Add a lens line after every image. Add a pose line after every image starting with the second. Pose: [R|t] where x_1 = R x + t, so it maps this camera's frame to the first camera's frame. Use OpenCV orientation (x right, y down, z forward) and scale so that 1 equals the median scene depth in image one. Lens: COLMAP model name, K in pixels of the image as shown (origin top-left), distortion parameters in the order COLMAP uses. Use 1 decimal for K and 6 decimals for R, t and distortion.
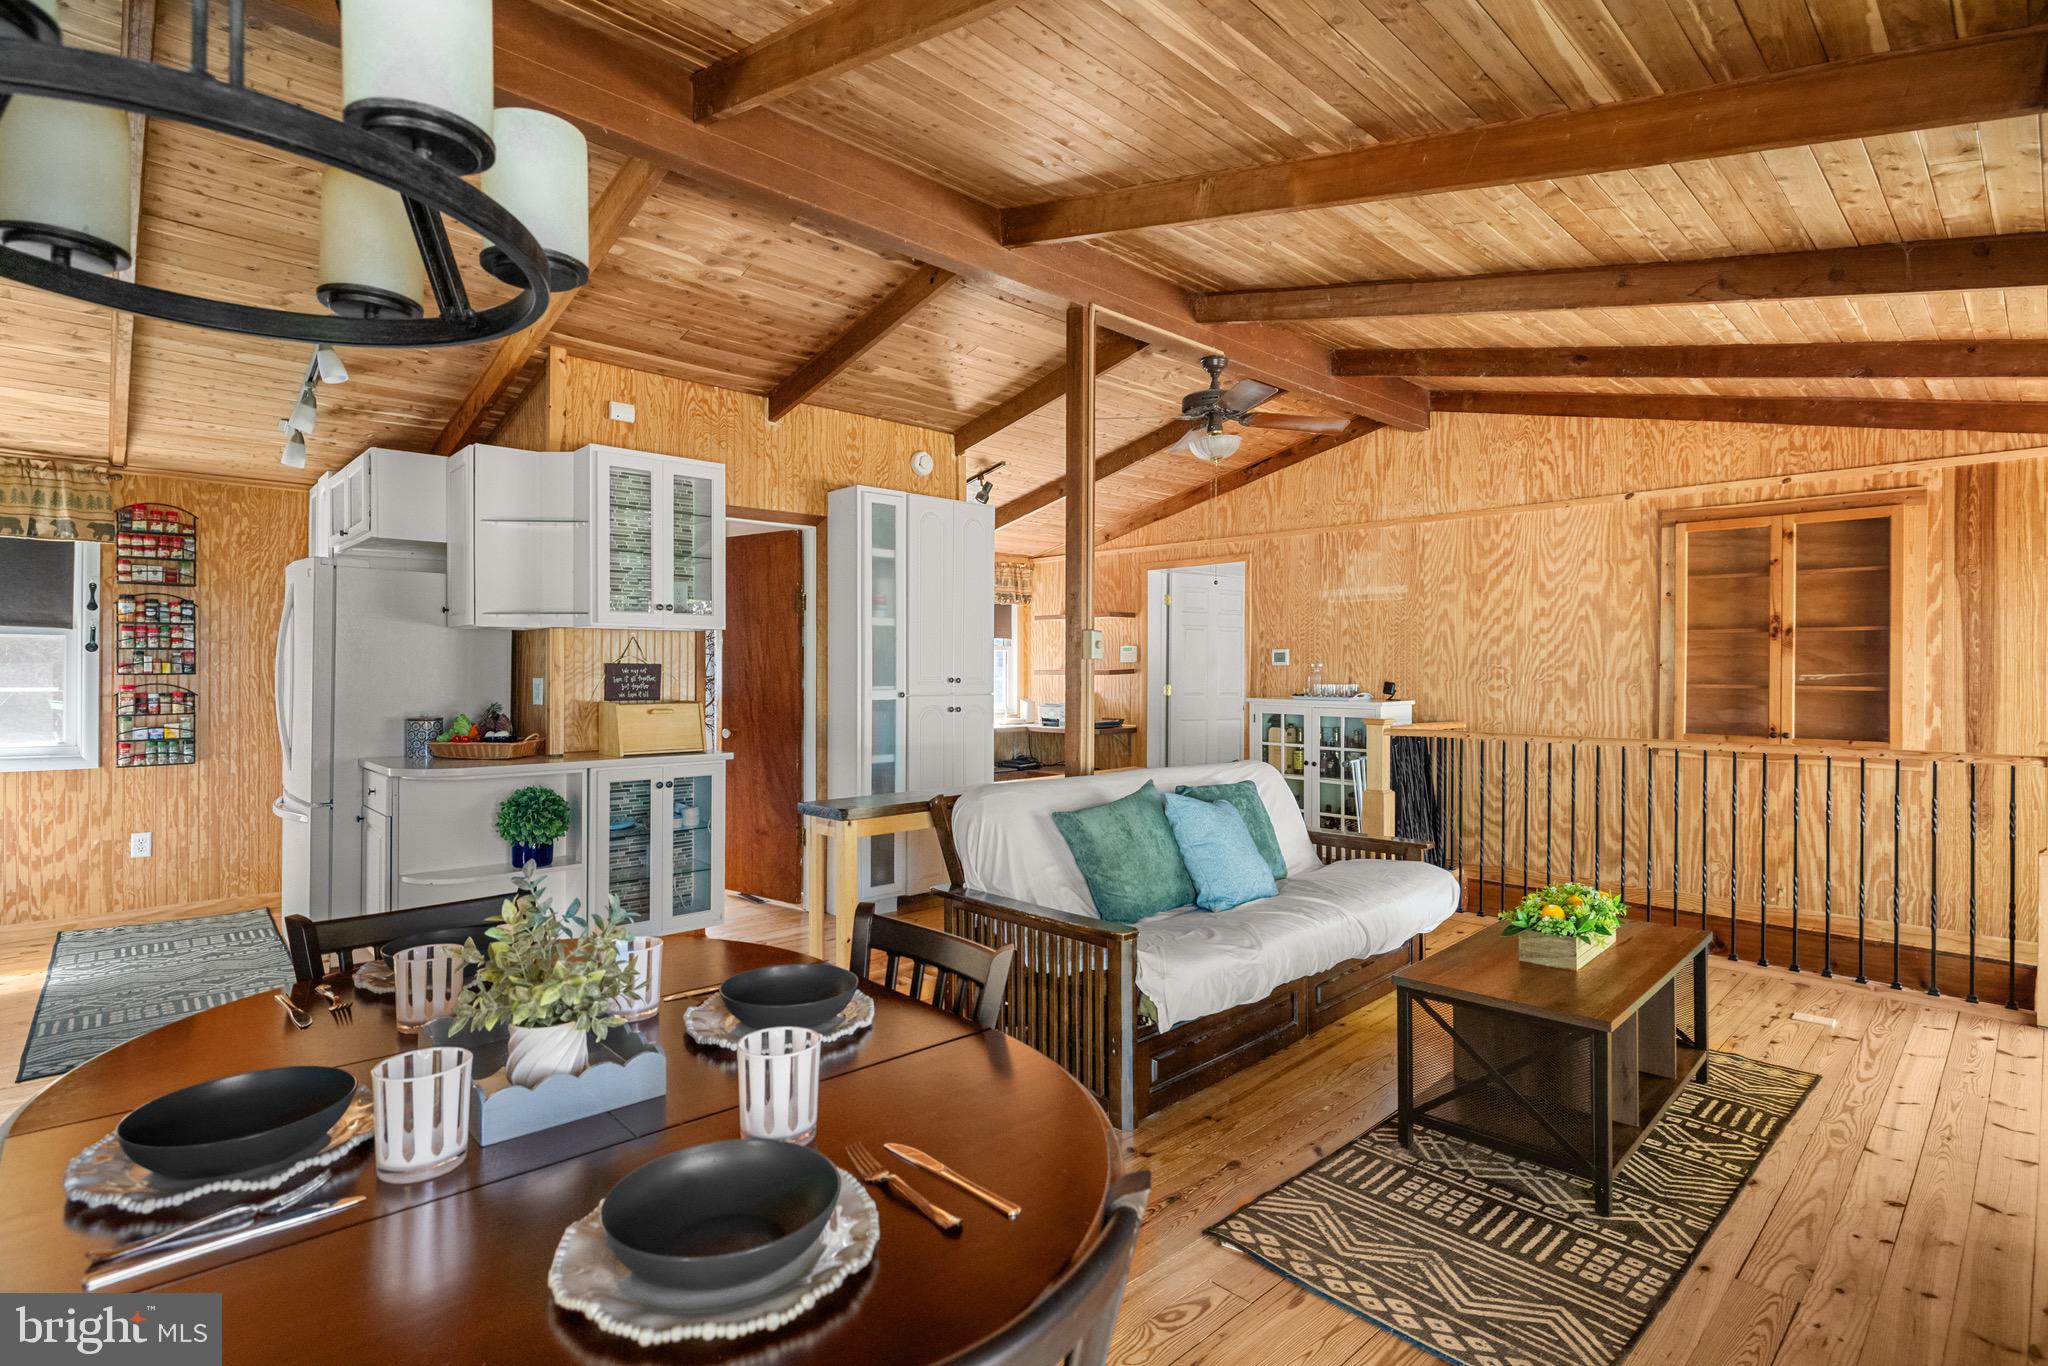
lens RADIAL K [[988.6, 0, 1021.2], [0, 988.6, 671.8], [0, 0, 1]] dist [-0.005738, 0.001948]
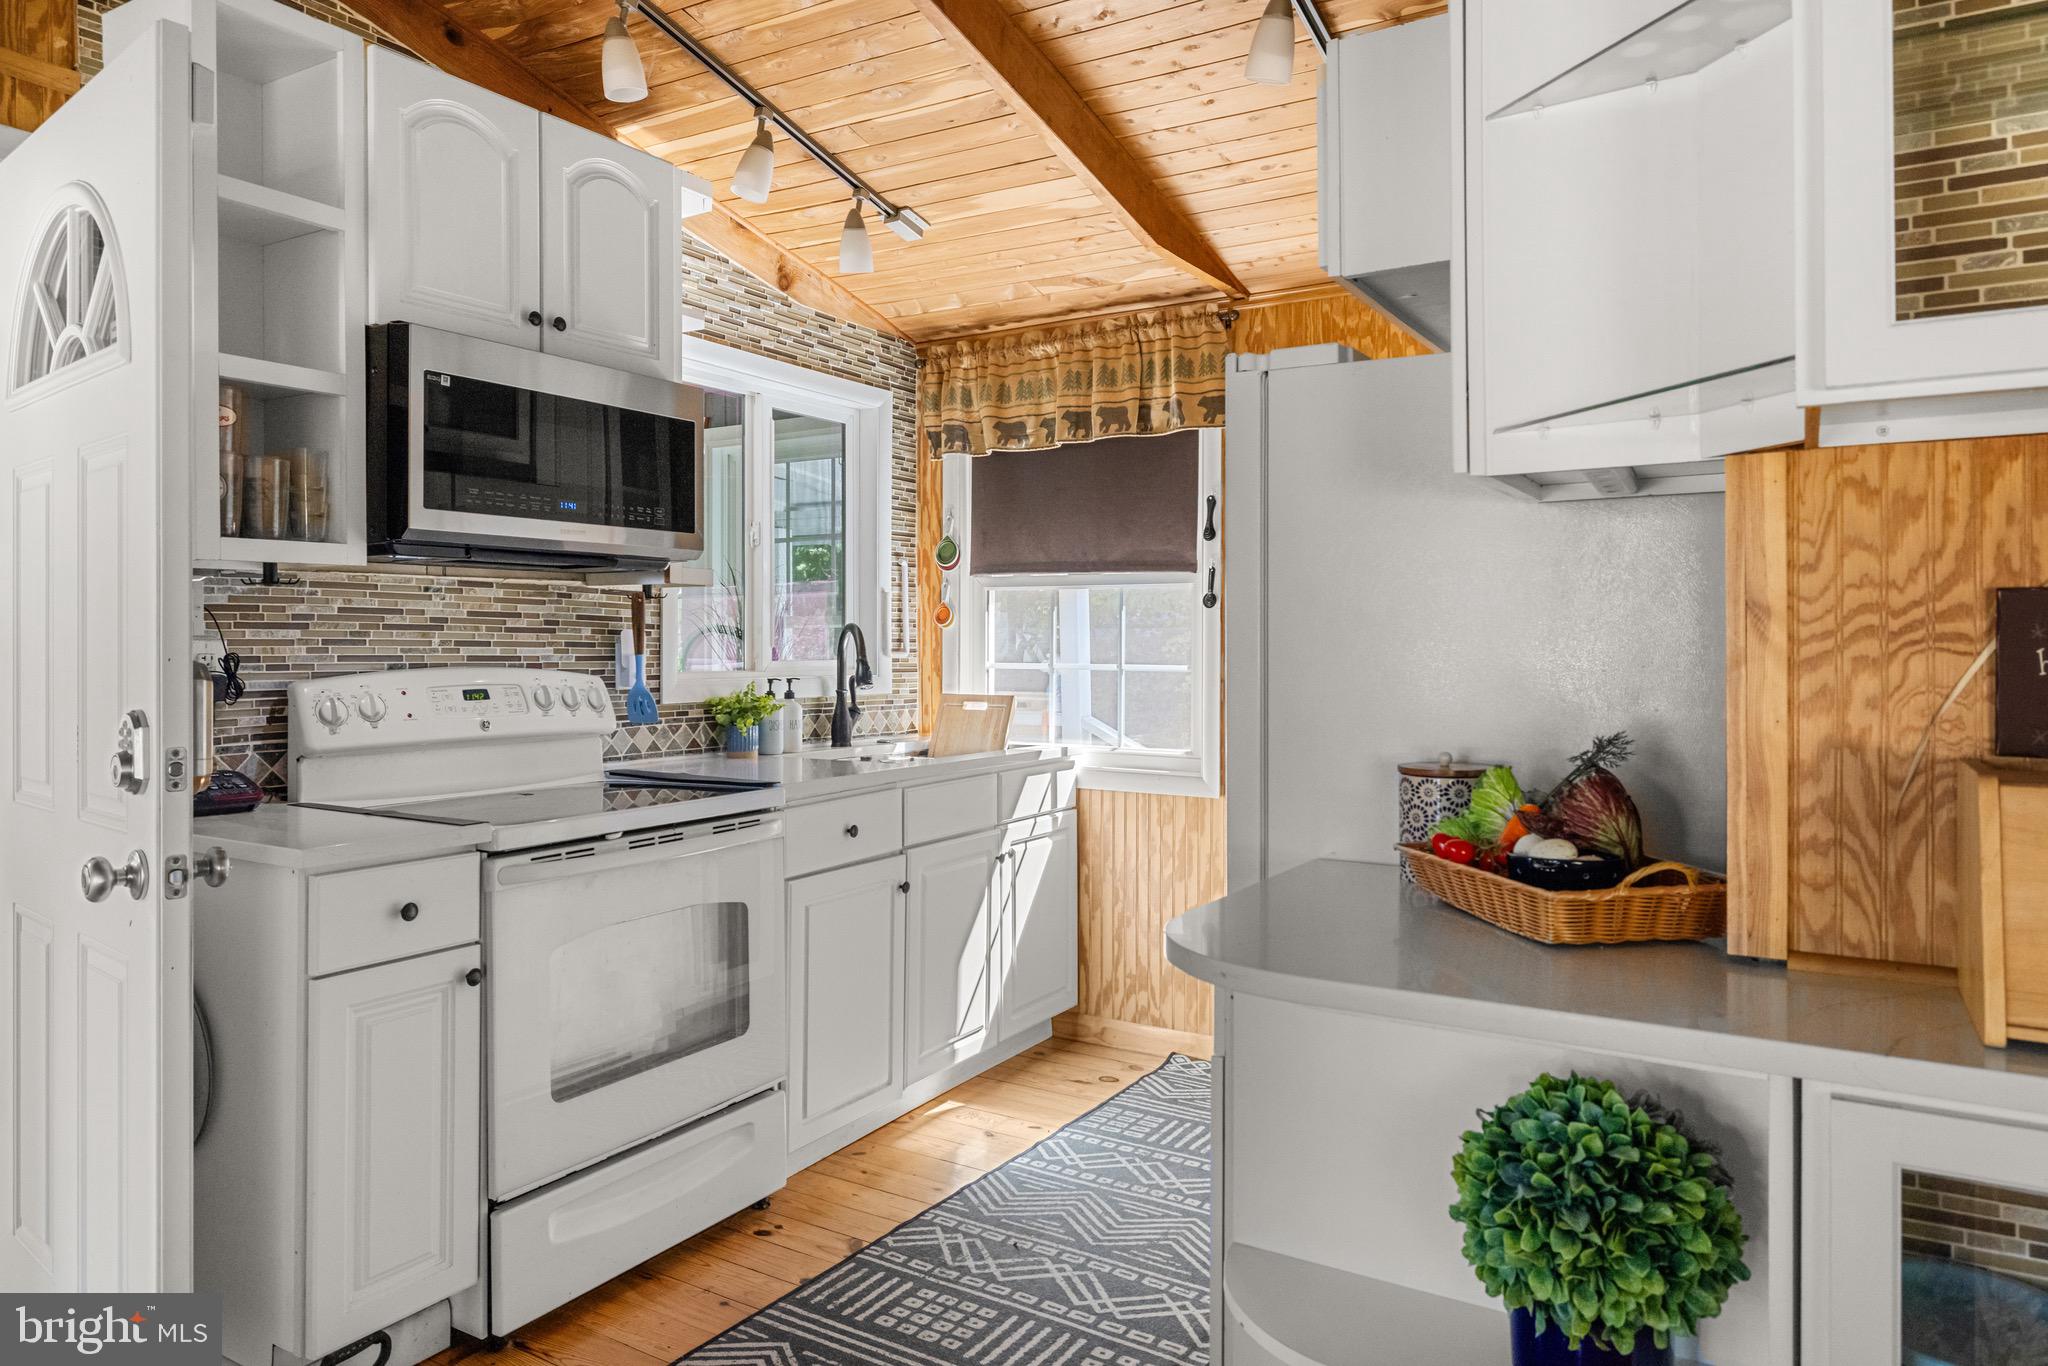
lens RADIAL K [[1320.0, 0, 1025.8], [0, 1320.0, 634.2], [0, 0, 1]] dist [-0.001466, 0.002211]
pose [[0.263413, -0.009778, -0.964634, -0.182419], [-0.001058, 0.999945, -0.010425, 0.005058], [0.964683, 0.003767, 0.263388, 0.683422]]
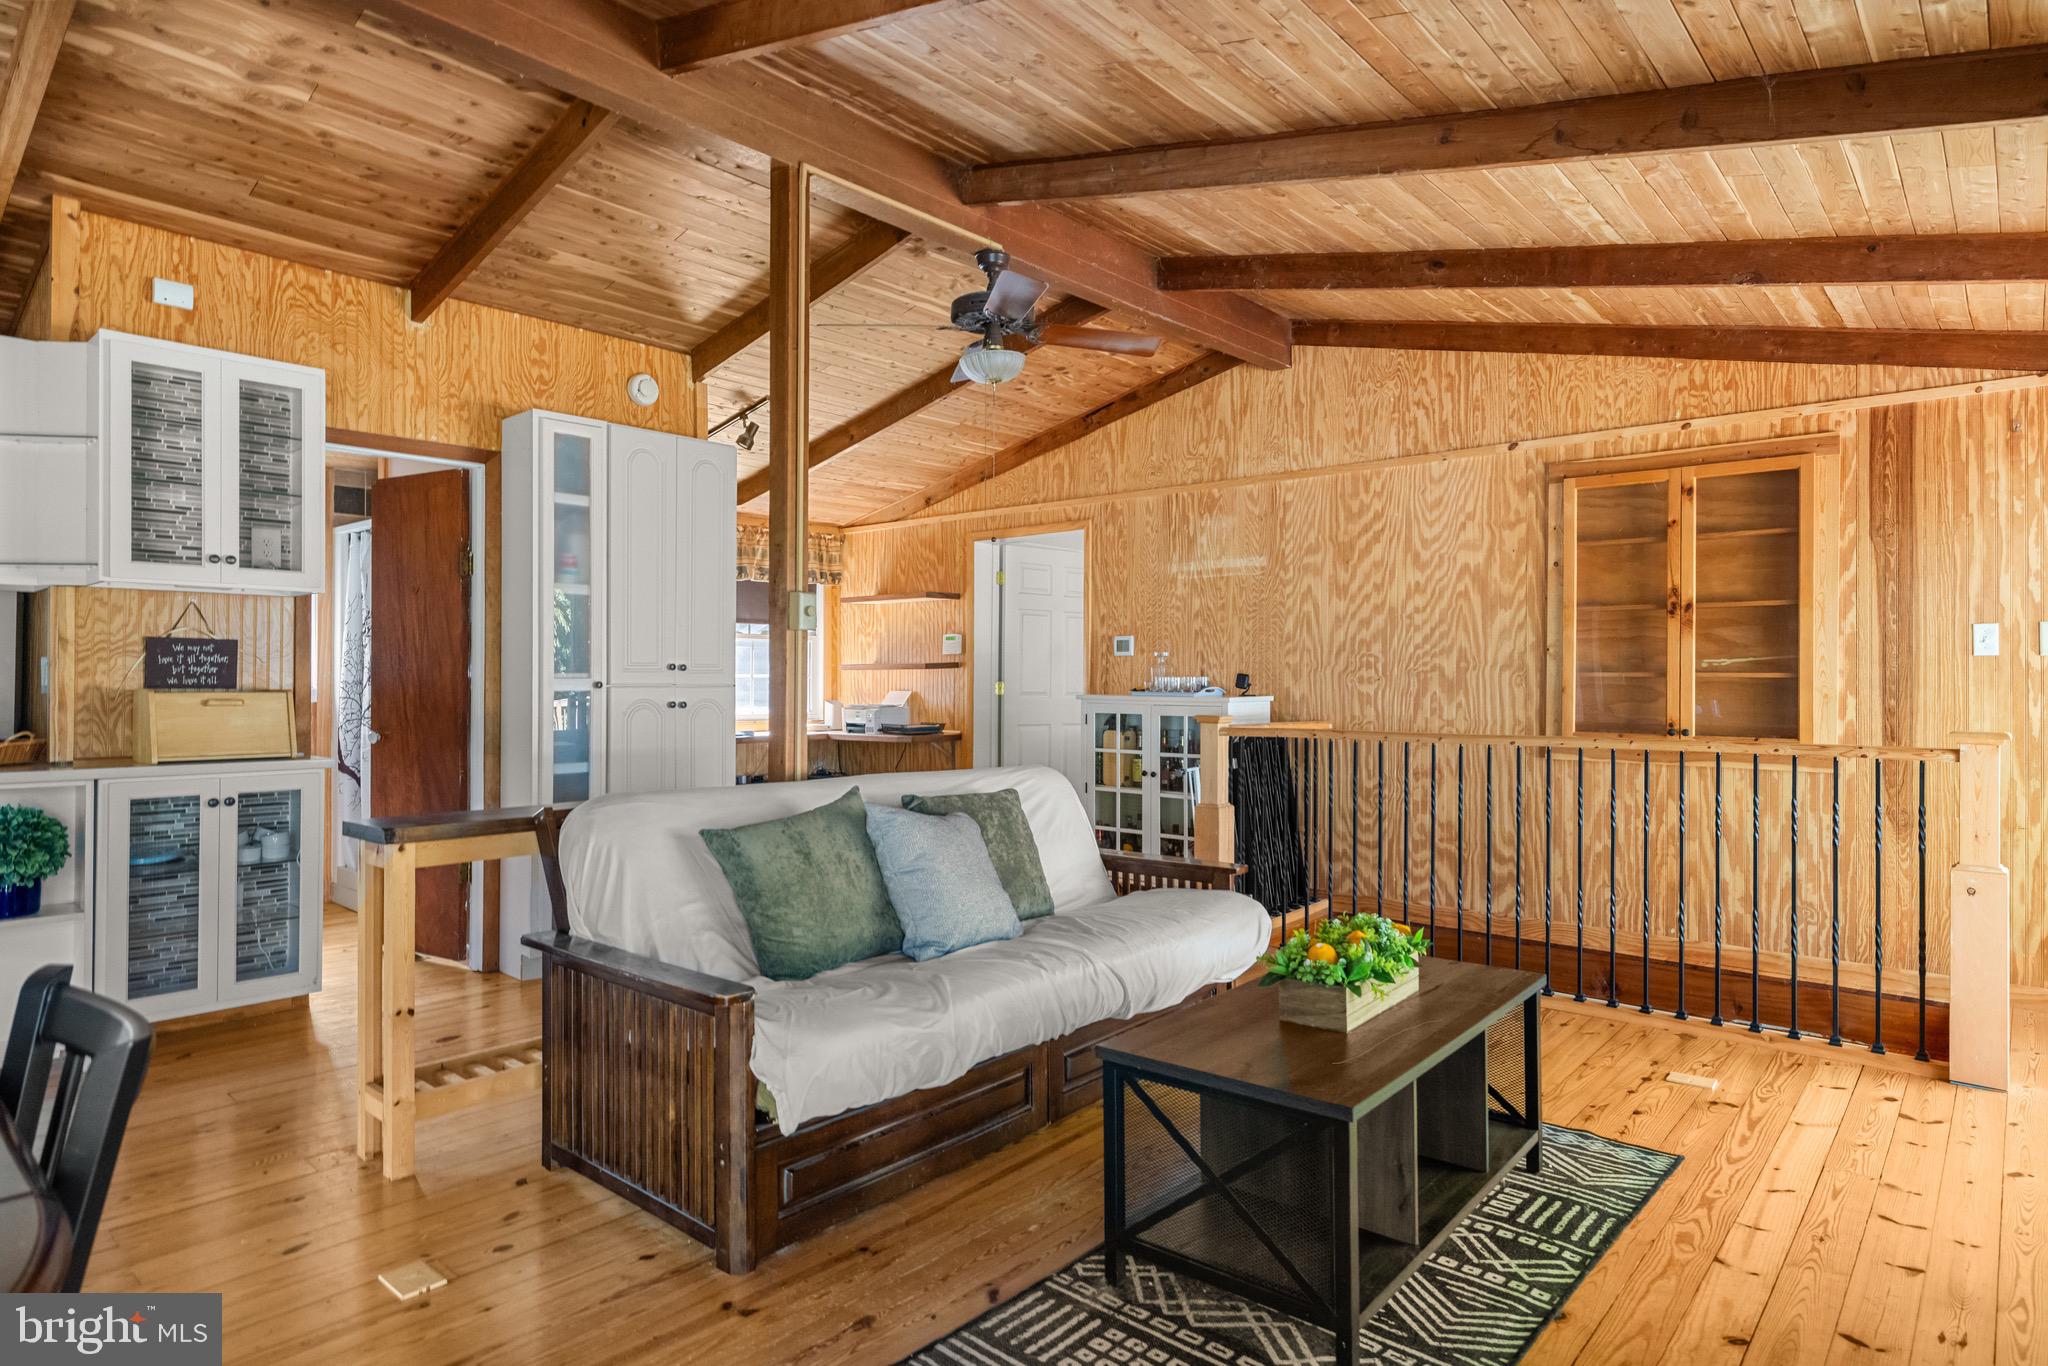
lens RADIAL K [[1141.4, 0, 1021.6], [0, 1141.4, 675.8], [0, 0, 1]] dist [0.001117, -0.001004]
pose [[0.995998, 0.000652, 0.089373, 0.142780], [-0.000104, 0.999981, -0.006142, 0.024469], [-0.089375, 0.006108, 0.995979, 0.099414]]
